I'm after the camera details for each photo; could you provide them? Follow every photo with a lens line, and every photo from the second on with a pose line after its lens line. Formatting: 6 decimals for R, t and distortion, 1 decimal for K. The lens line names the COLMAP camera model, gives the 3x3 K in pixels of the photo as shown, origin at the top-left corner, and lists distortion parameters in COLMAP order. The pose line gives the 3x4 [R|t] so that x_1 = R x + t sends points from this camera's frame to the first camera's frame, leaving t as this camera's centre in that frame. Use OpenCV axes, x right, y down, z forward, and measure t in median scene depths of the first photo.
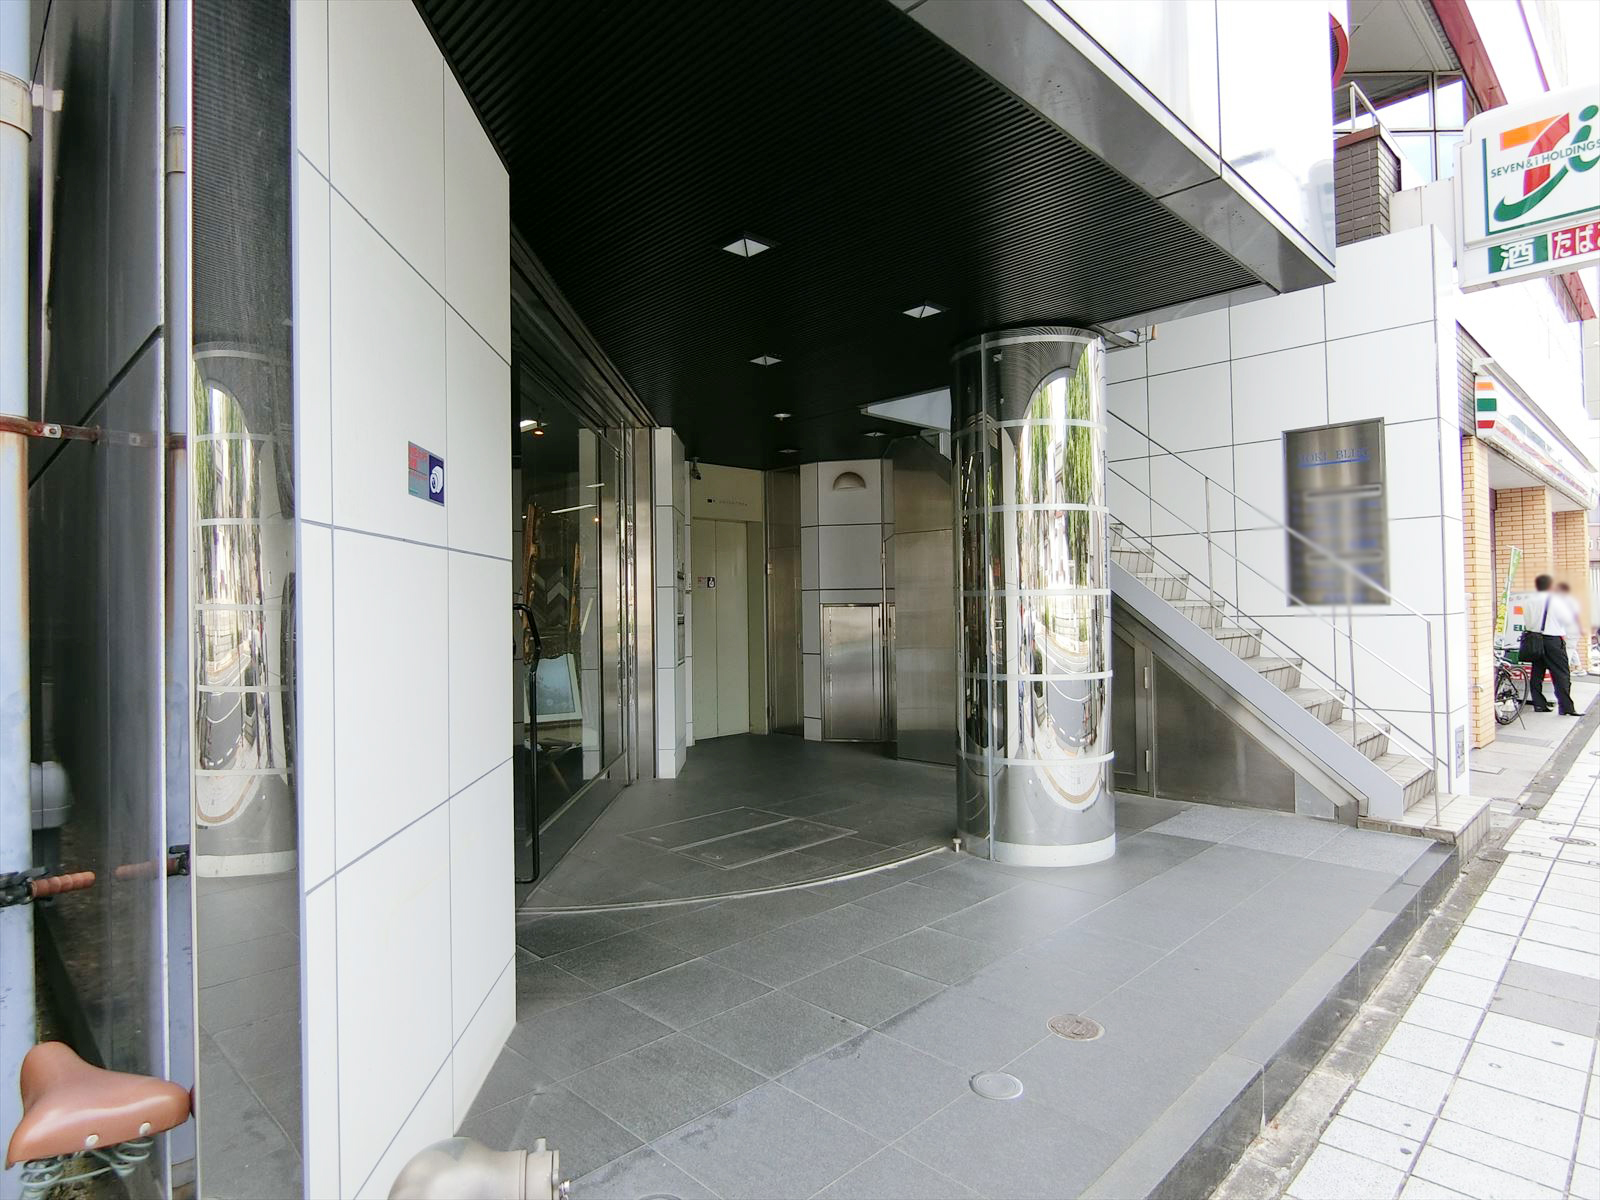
lens RADIAL K [[884.7, 0, 801.0], [0, 884.7, 594.7], [0, 0, 1]] dist [-0.014211, 0.000502]
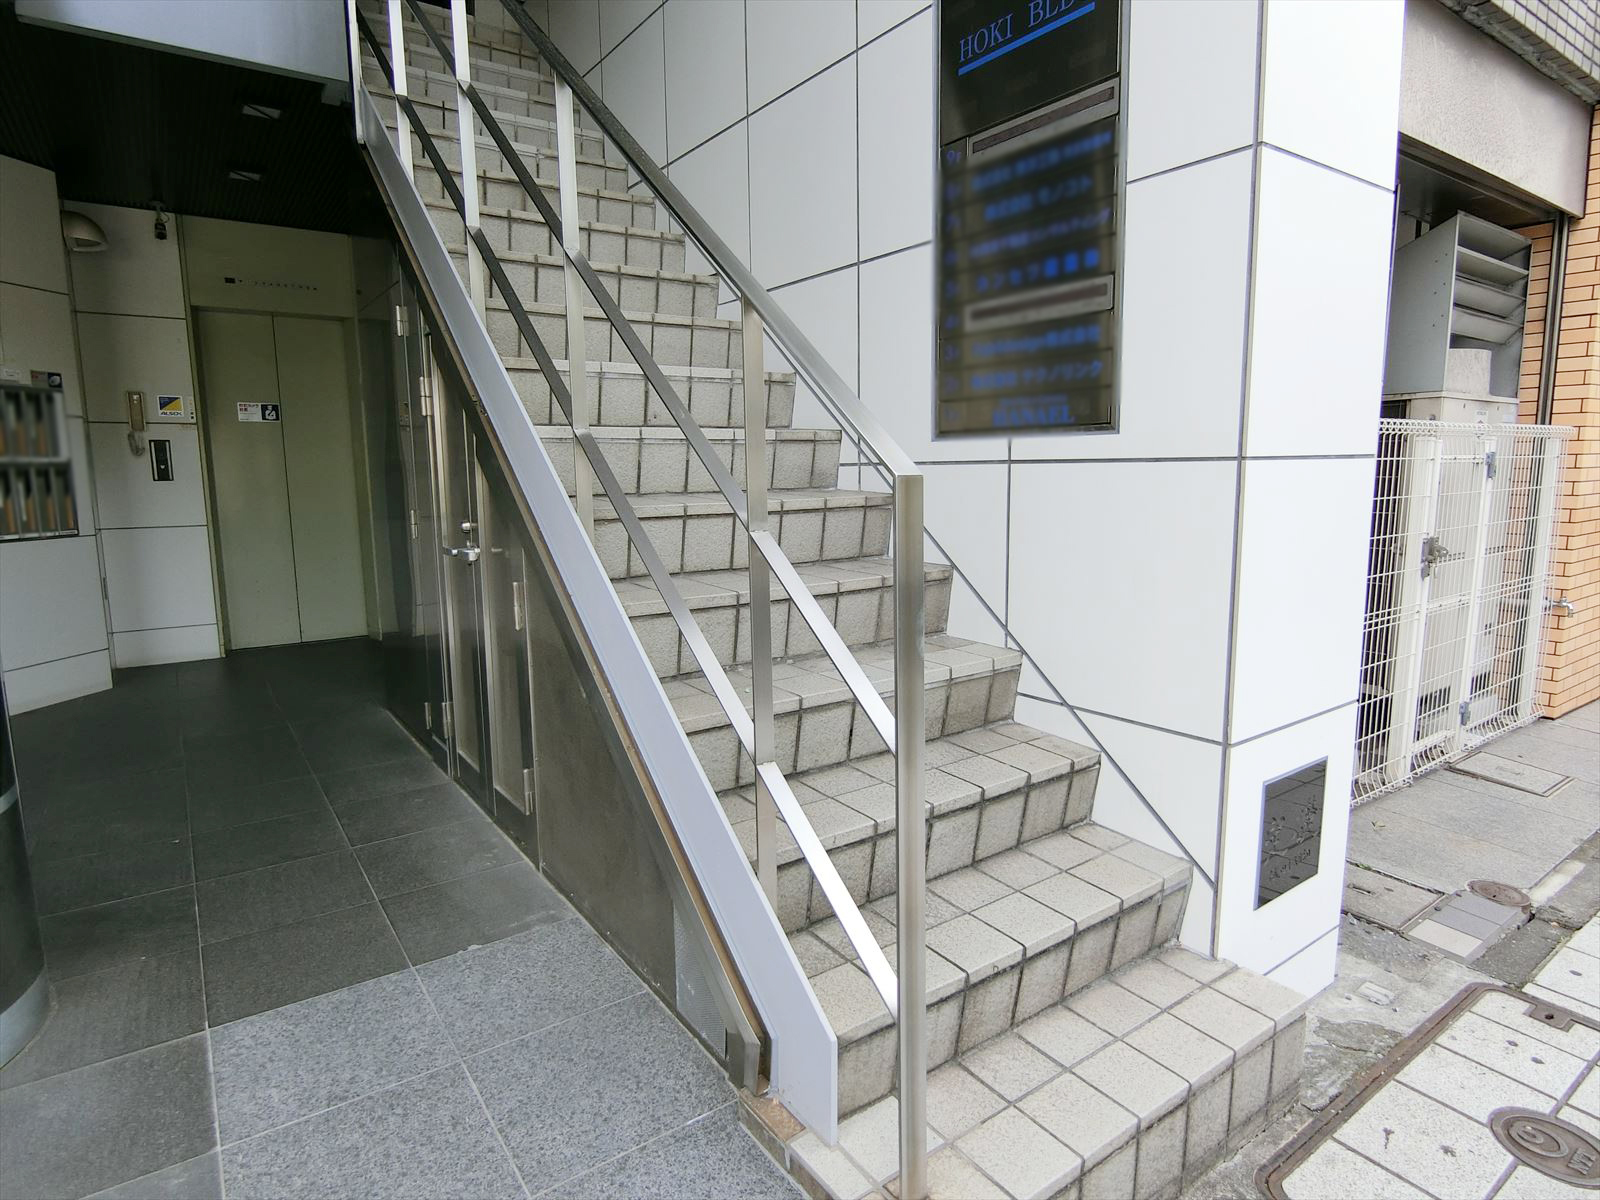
lens RADIAL K [[884.7, 0, 801.0], [0, 884.7, 594.7], [0, 0, 1]] dist [-0.014211, 0.000502]
pose [[0.986339, 0.028874, -0.162176, 0.598078], [-0.001896, 0.986443, 0.164096, 0.017809], [0.164715, -0.161546, 0.973022, 0.612239]]
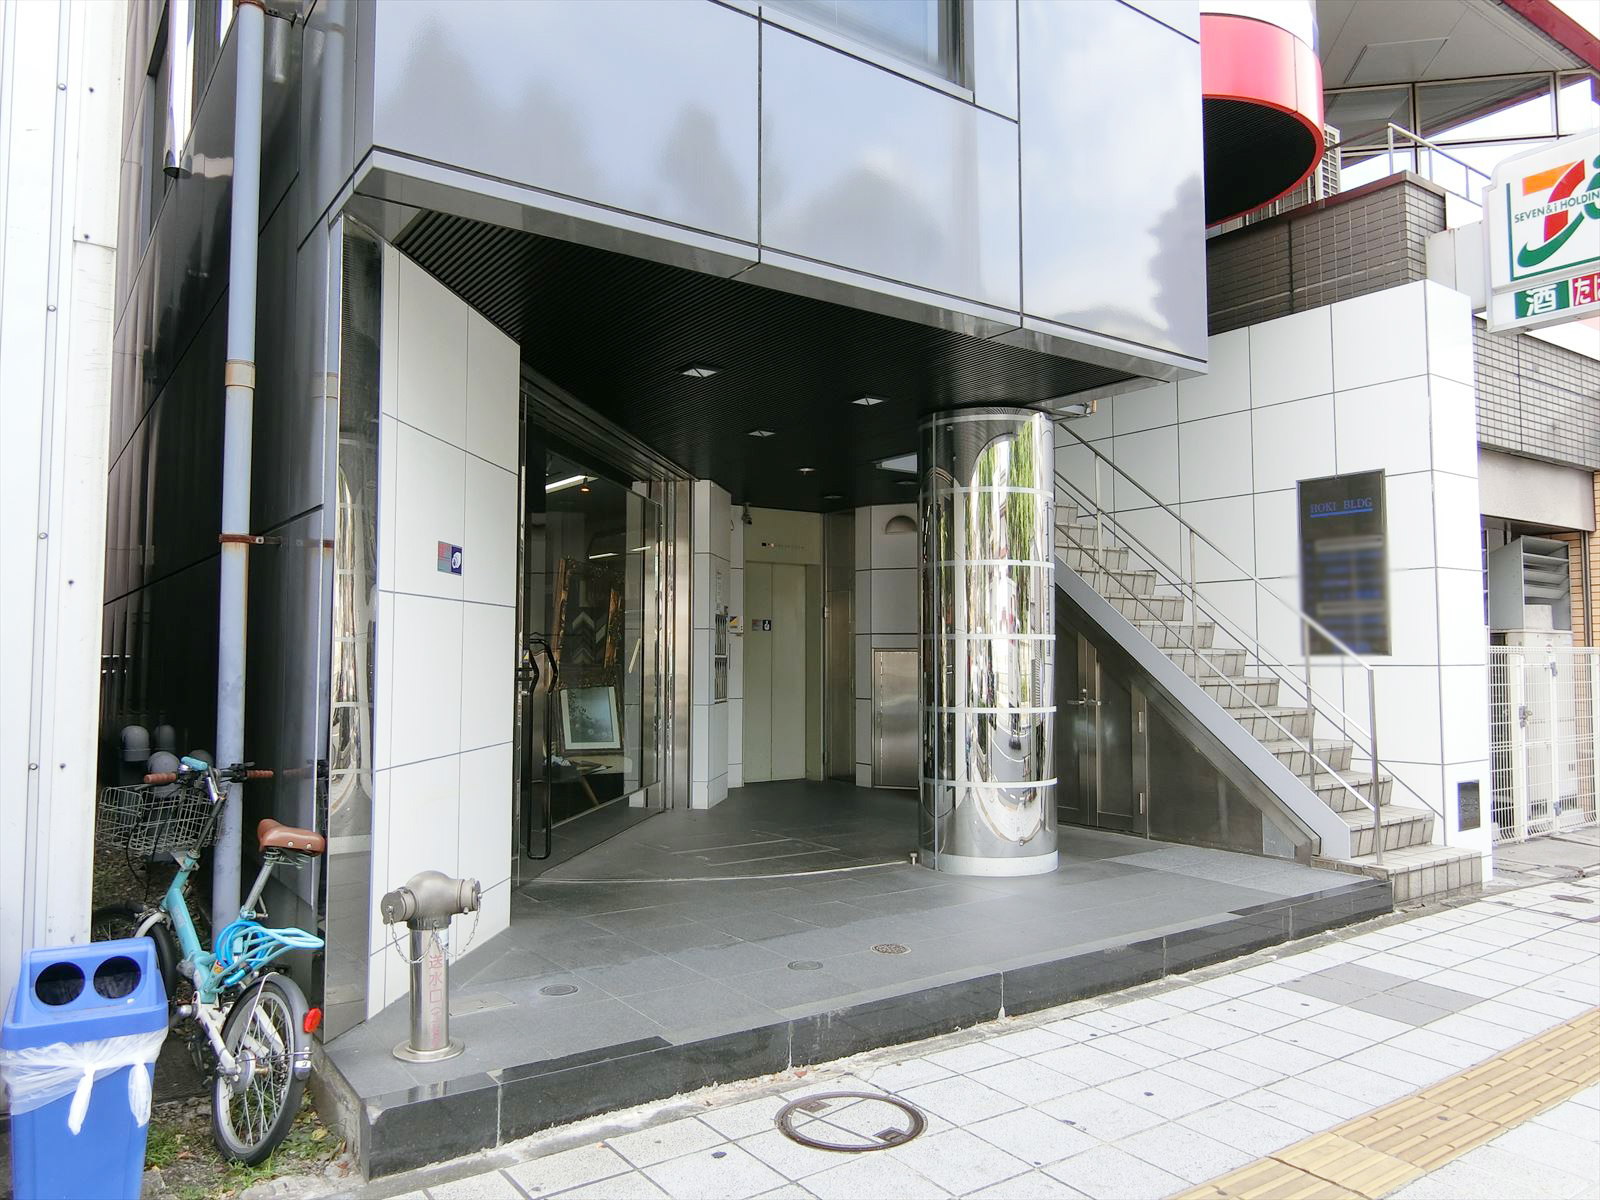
lens RADIAL K [[1111.8, 0, 800.0], [0, 1111.8, 600.0], [0, 0, 1]] dist [-0.003460, -0.002084]
pose [[0.986827, 0.009004, -0.161528, 0.207966], [-0.015049, 0.999230, -0.036240, 0.004215], [0.161077, 0.038194, 0.986203, -0.354291]]
